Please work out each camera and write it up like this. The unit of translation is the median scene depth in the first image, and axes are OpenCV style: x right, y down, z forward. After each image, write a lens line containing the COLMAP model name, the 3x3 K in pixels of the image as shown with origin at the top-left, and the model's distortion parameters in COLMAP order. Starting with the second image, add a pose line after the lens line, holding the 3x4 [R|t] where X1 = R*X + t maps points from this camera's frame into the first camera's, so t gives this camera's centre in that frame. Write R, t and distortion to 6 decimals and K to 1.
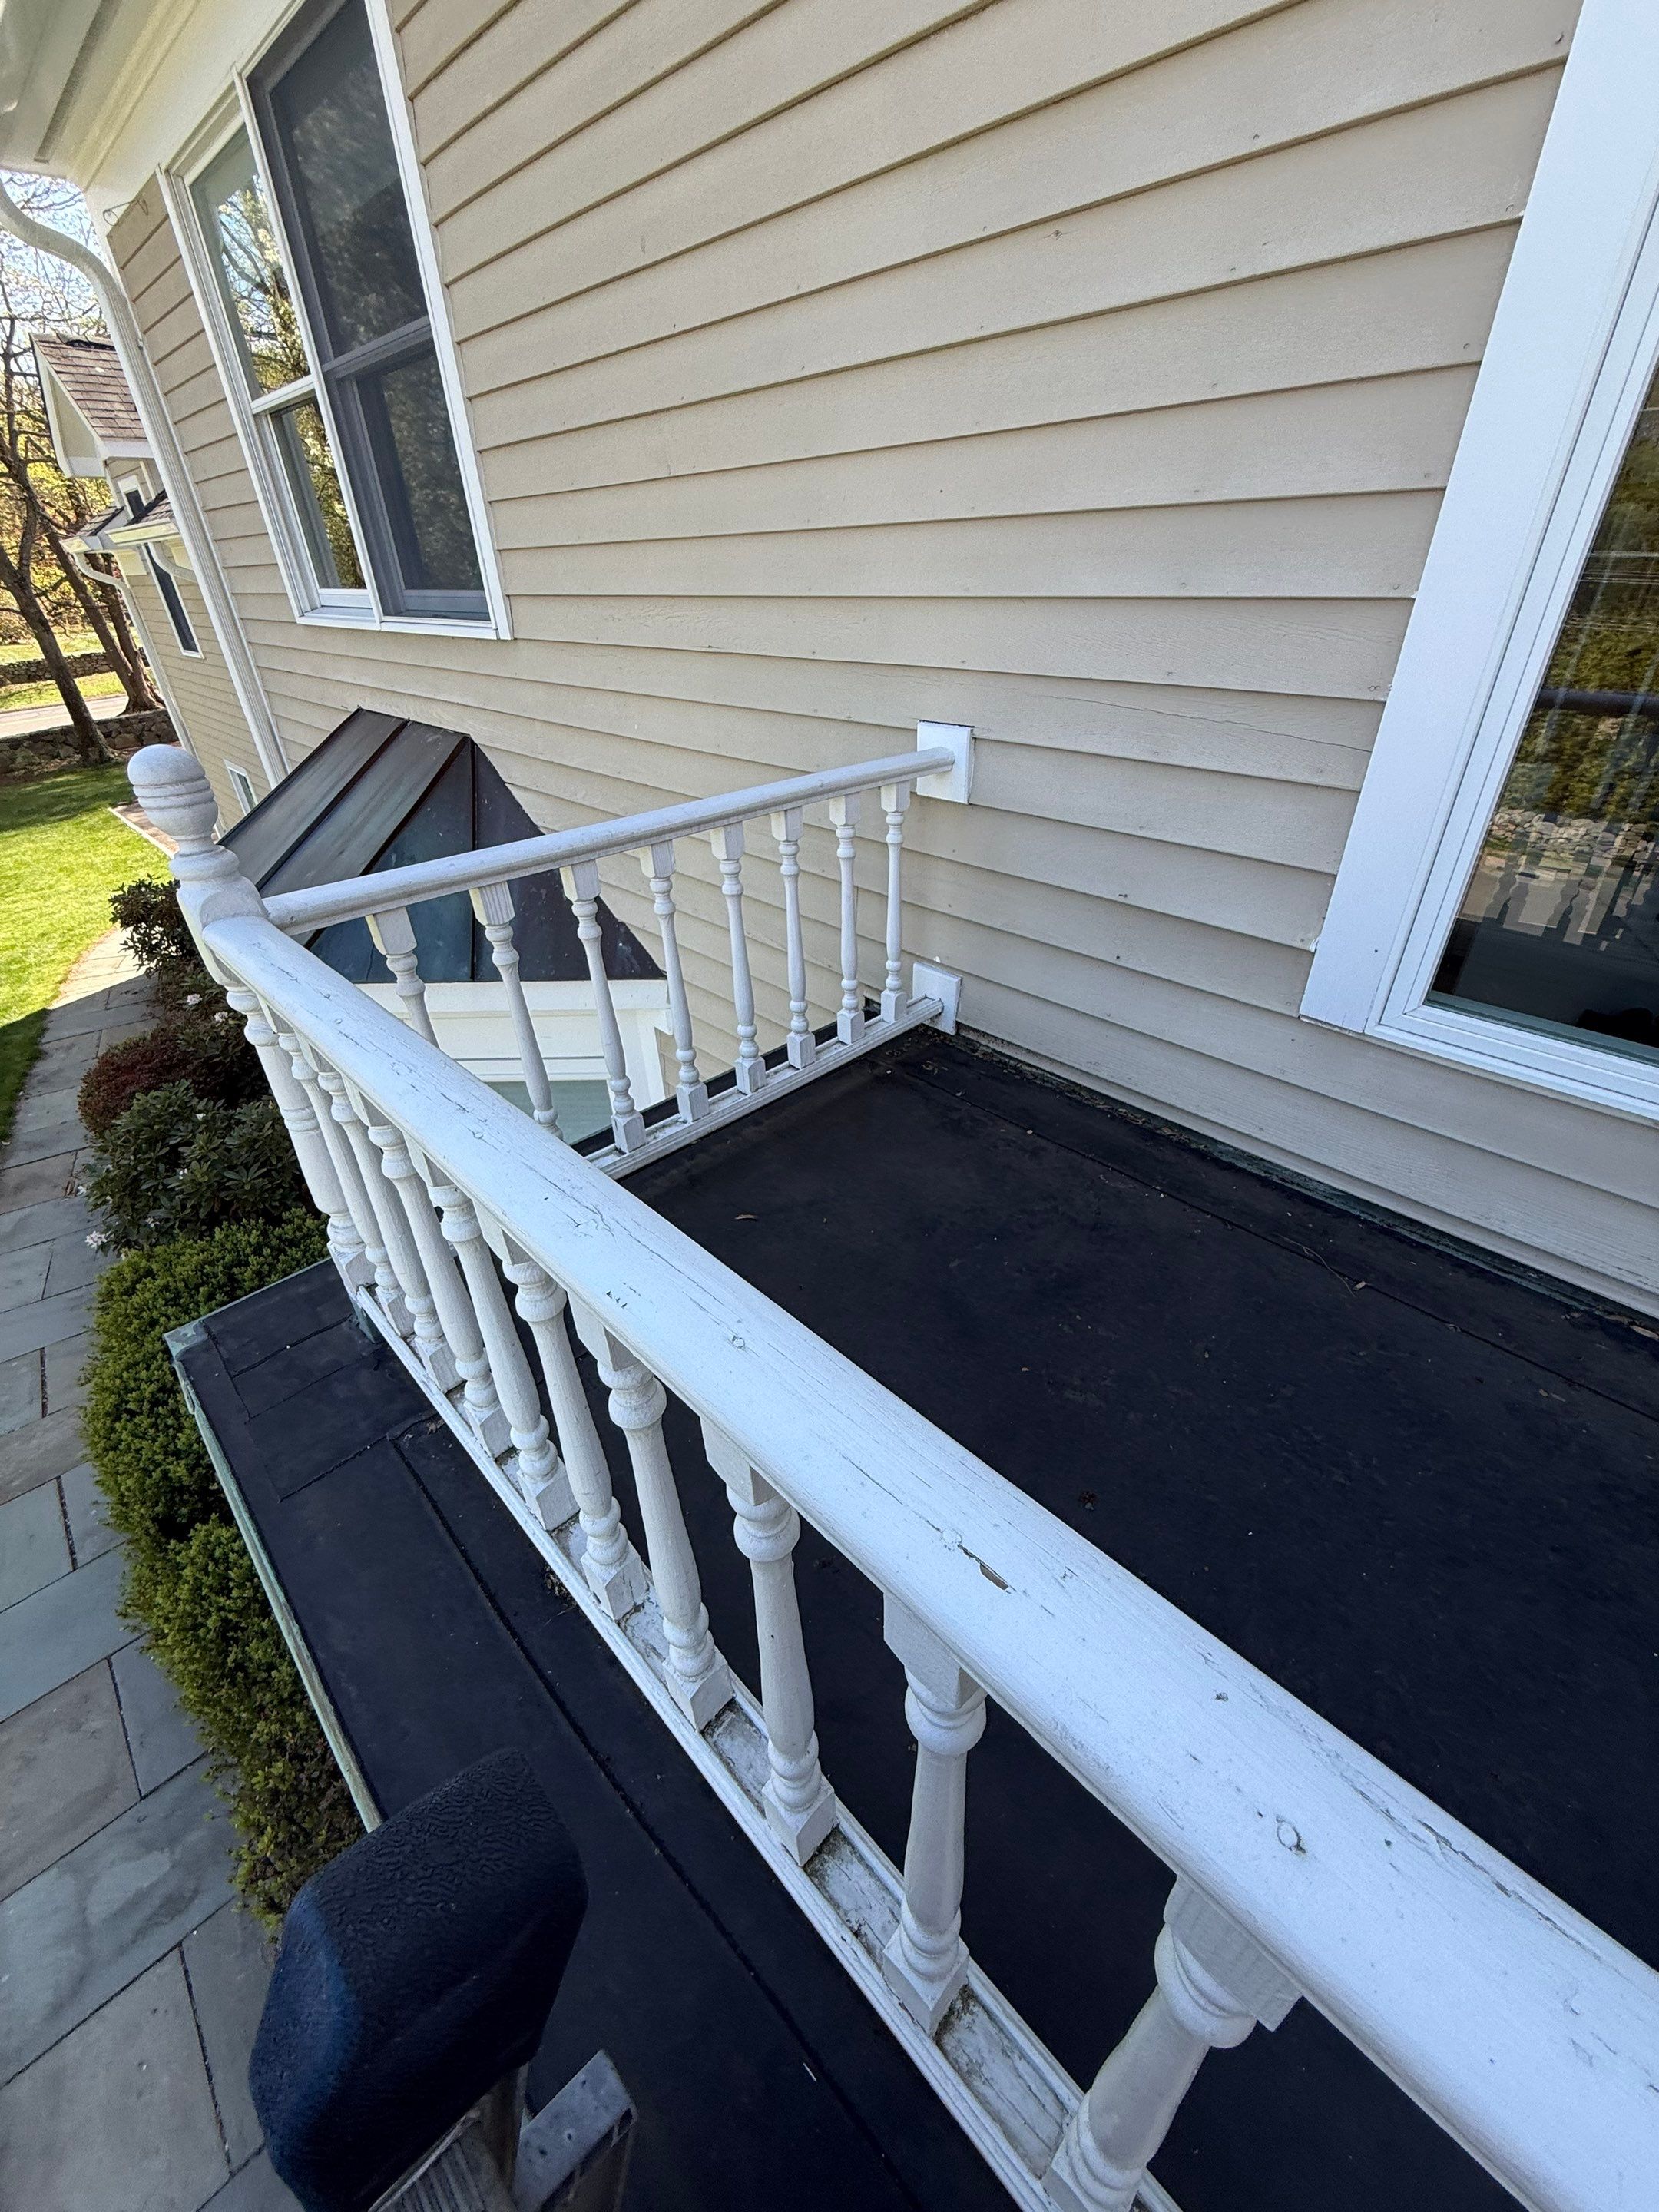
lens RADIAL K [[877.7, 0, 836.7], [0, 877.7, 1098.3], [0, 0, 1]] dist [-0.000806, 0.000243]
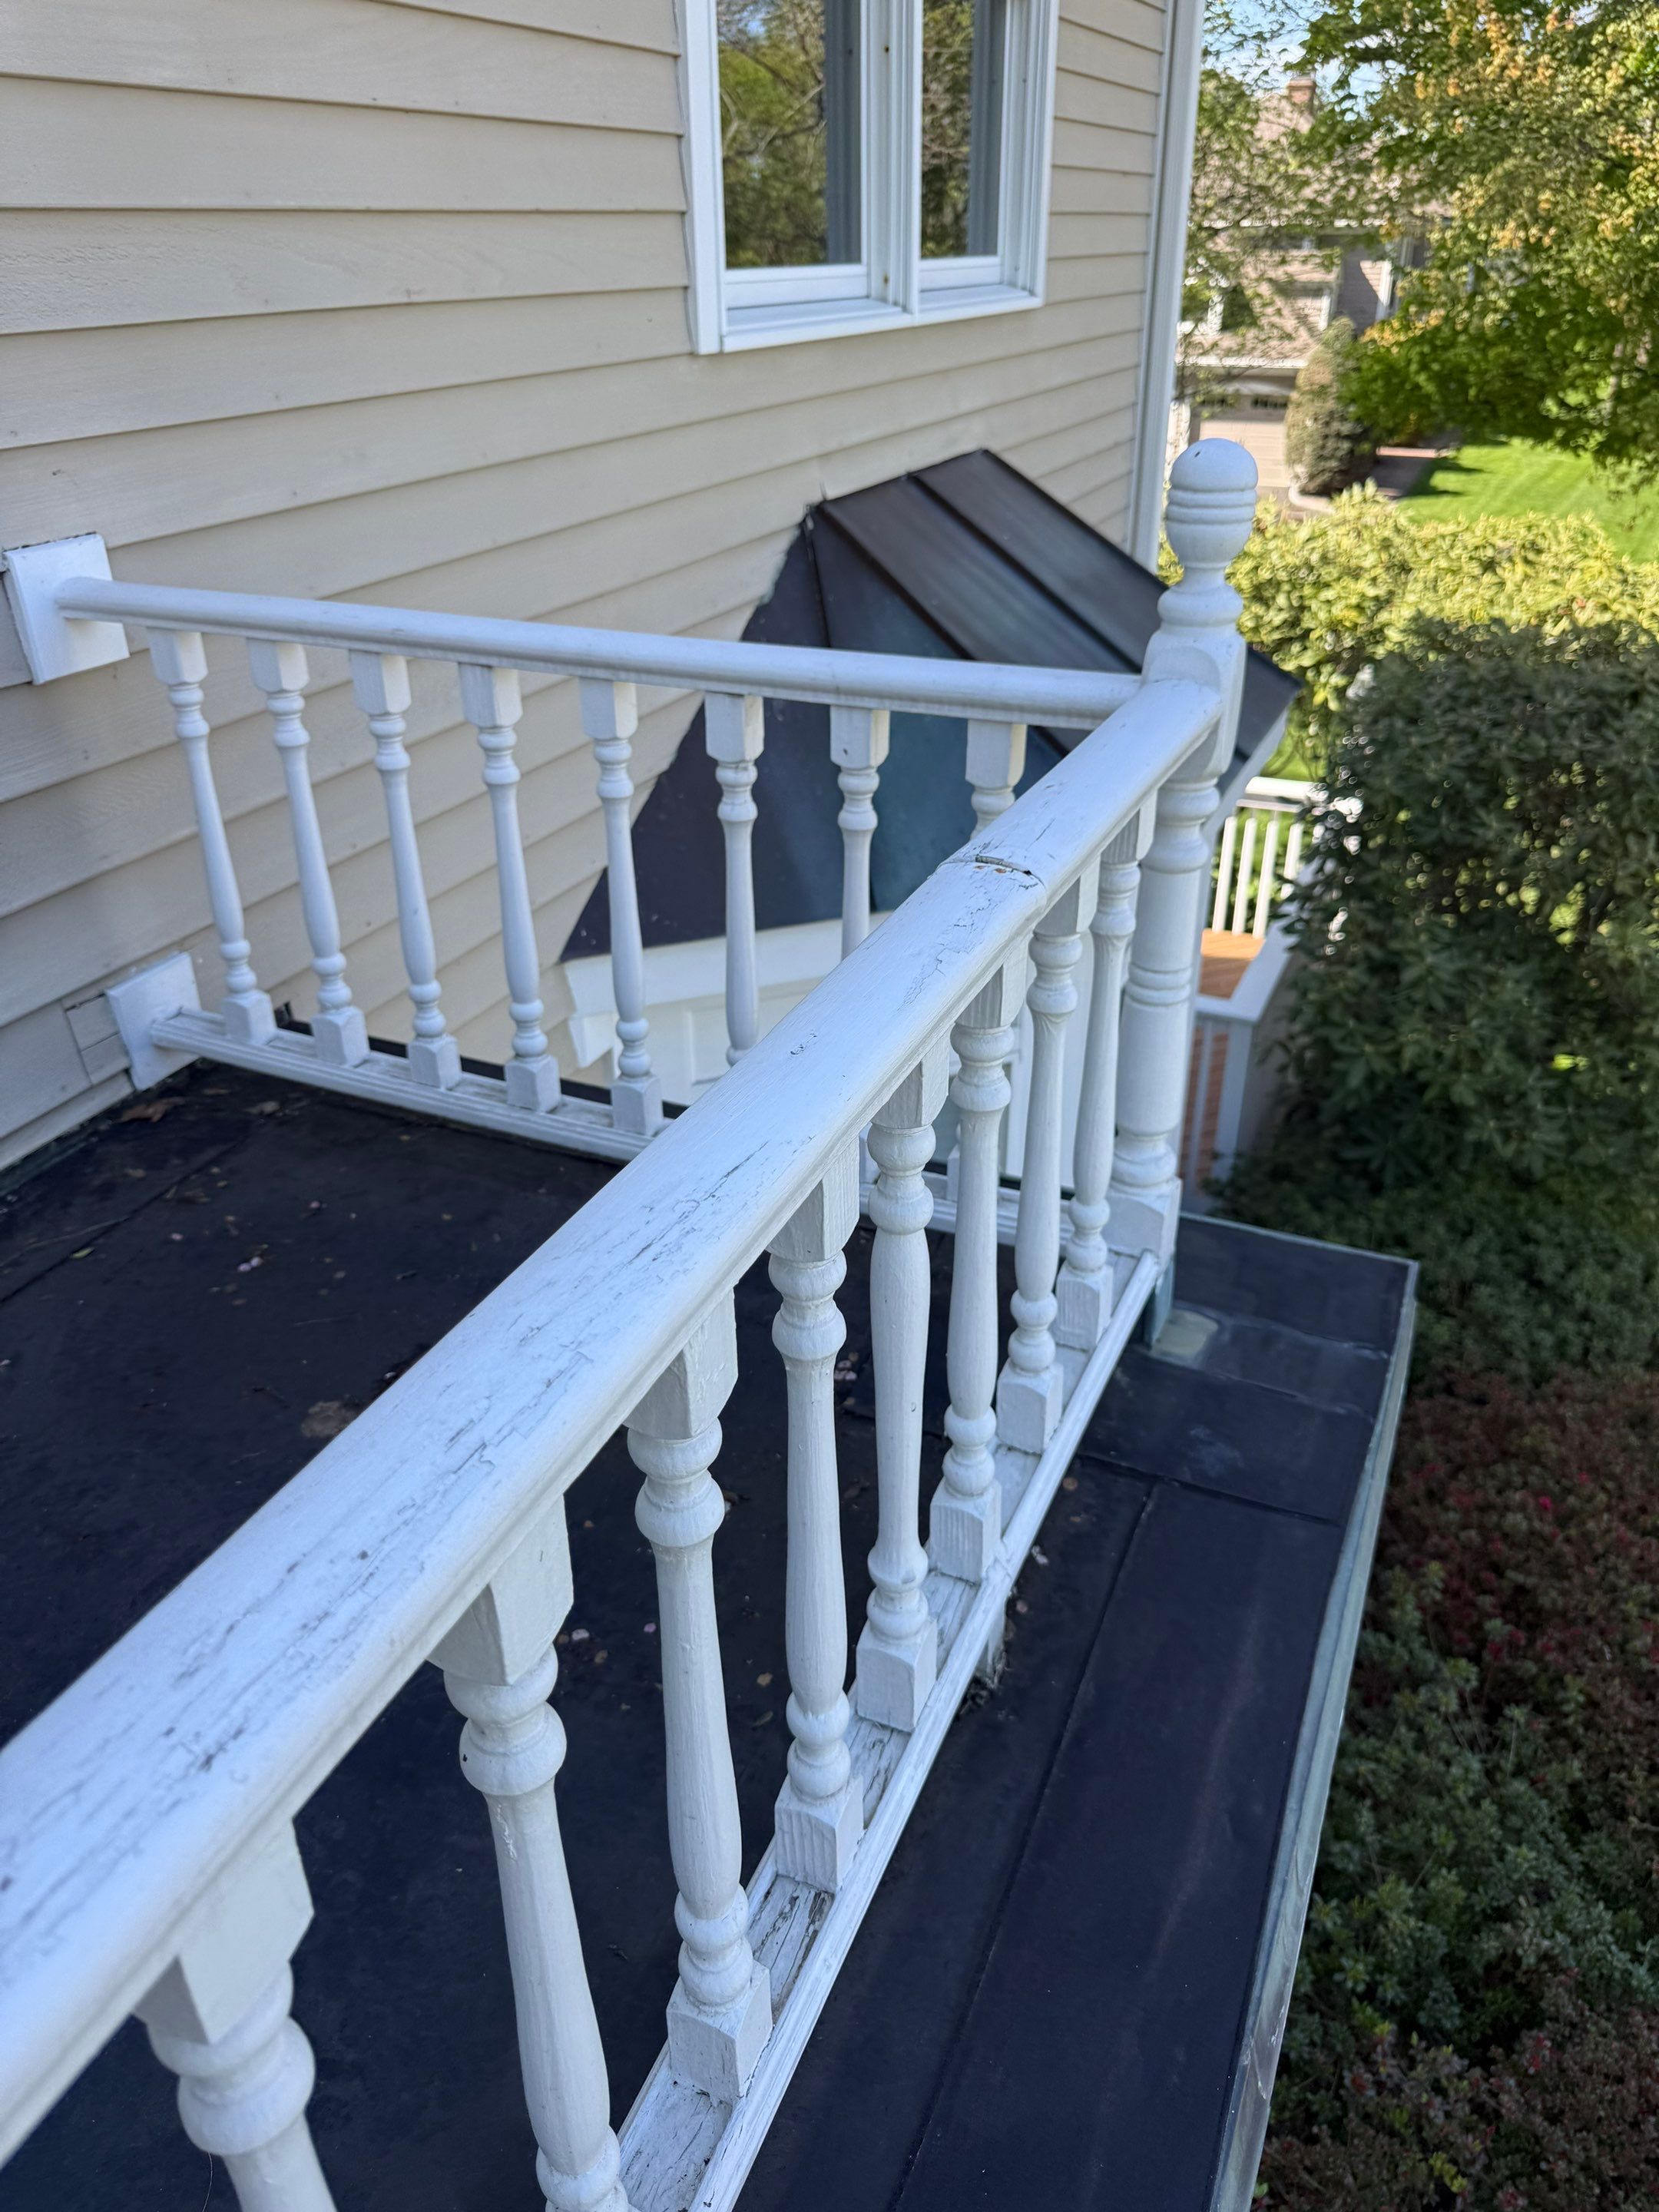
lens RADIAL K [[1583.8, 0, 810.0], [0, 1583.8, 1086.2], [0, 0, 1]] dist [0.015797, -0.027347]
pose [[-0.364934, -0.408914, 0.836429, -0.671645], [0.518905, 0.656584, 0.547389, -0.320148], [-0.773021, 0.633788, -0.027422, 0.555300]]
